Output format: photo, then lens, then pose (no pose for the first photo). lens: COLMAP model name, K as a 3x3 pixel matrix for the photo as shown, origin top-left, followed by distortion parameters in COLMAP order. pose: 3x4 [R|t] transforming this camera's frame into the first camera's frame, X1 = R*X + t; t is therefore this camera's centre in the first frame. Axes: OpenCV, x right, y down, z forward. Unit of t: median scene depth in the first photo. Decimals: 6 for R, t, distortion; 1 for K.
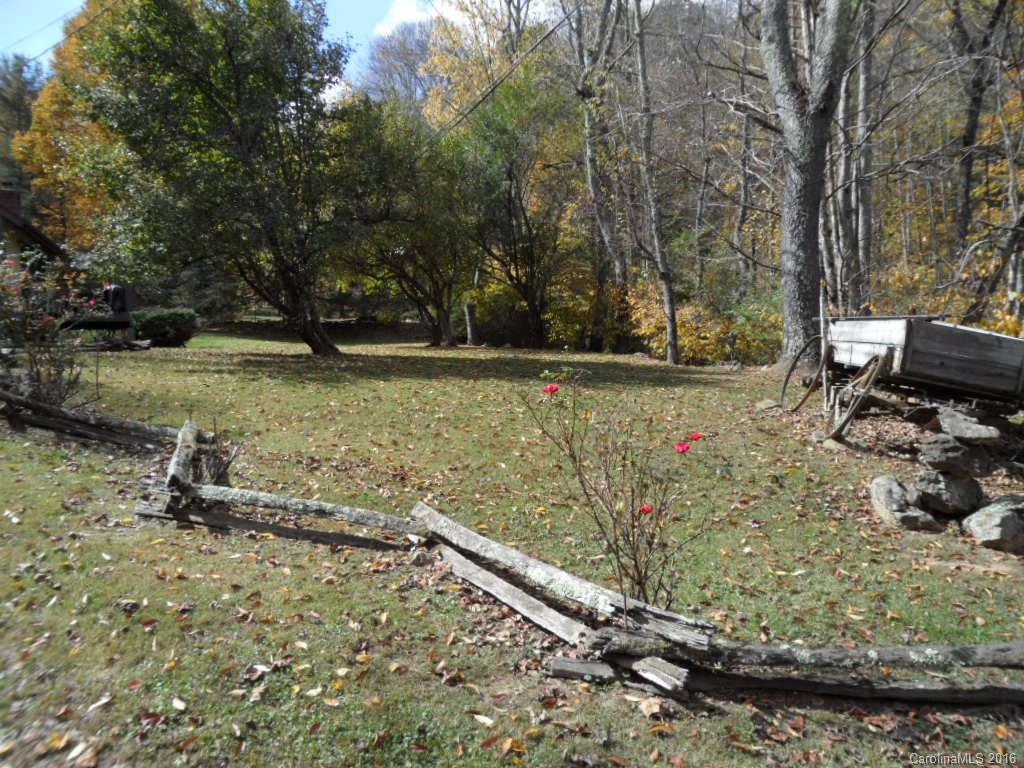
lens RADIAL K [[837.3, 0, 516.5], [0, 837.3, 379.0], [0, 0, 1]] dist [-0.027618, 0.017862]
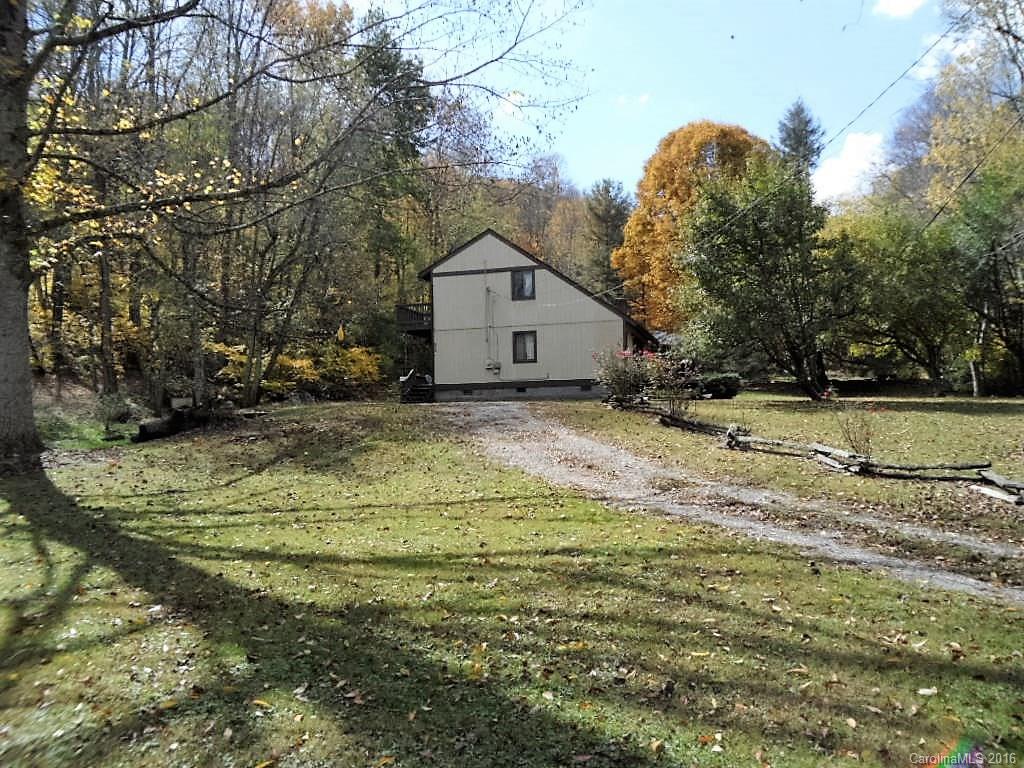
lens RADIAL K [[837.3, 0, 515.4], [0, 837.3, 381.6], [0, 0, 1]] dist [-0.027618, 0.017862]
pose [[0.806716, -0.026732, -0.590334, 0.196254], [-0.014657, 0.997764, -0.065211, 0.037907], [0.590757, 0.061260, 0.804521, -0.495144]]
